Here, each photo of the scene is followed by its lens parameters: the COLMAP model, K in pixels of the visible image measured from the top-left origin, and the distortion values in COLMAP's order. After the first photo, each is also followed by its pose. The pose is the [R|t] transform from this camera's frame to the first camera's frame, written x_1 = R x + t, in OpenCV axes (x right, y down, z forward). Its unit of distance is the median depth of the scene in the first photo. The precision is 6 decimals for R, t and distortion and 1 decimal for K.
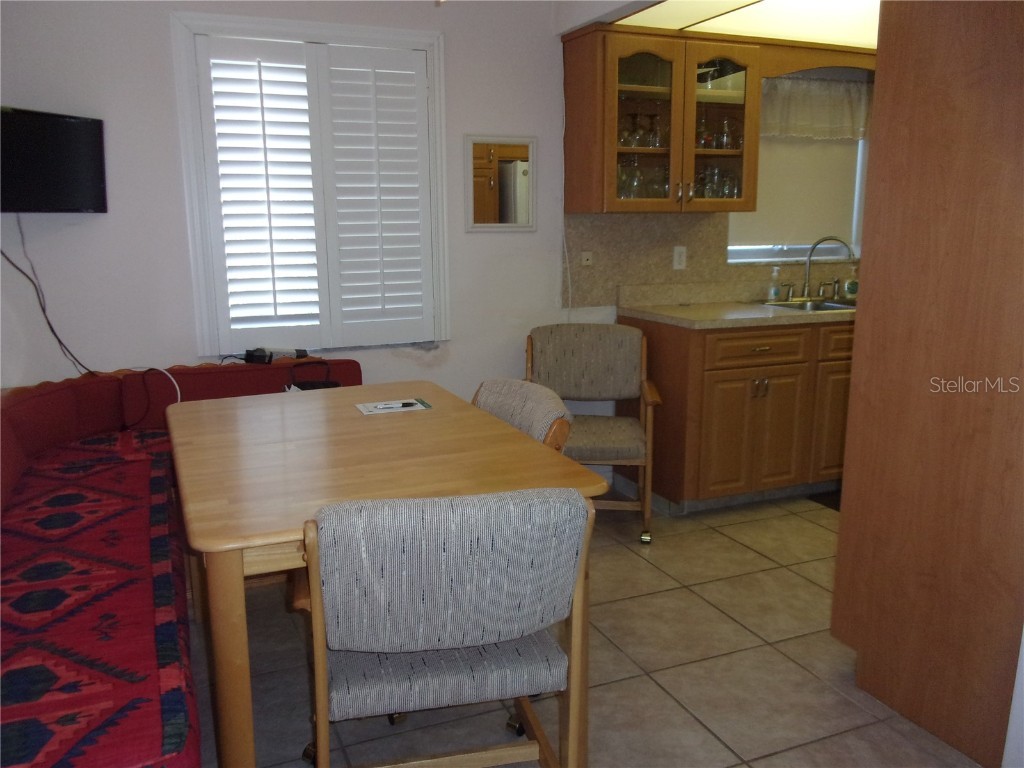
lens RADIAL K [[863.2, 0, 510.2], [0, 863.2, 384.5], [0, 0, 1]] dist [0.021768, -0.047872]
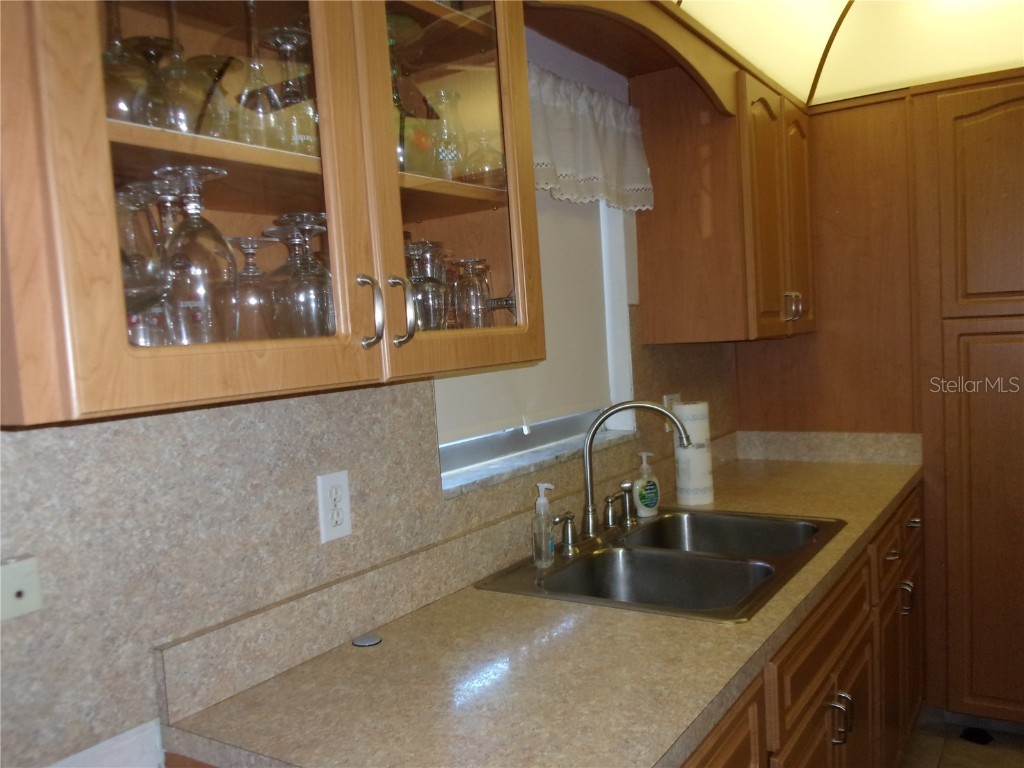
lens RADIAL K [[863.2, 0, 508.8], [0, 863.2, 386.7], [0, 0, 1]] dist [0.021768, -0.047872]
pose [[0.840448, -0.082666, 0.535550, 0.076861], [0.162956, 0.981106, -0.104290, -0.148321], [-0.516810, 0.174921, 0.838039, 0.683084]]
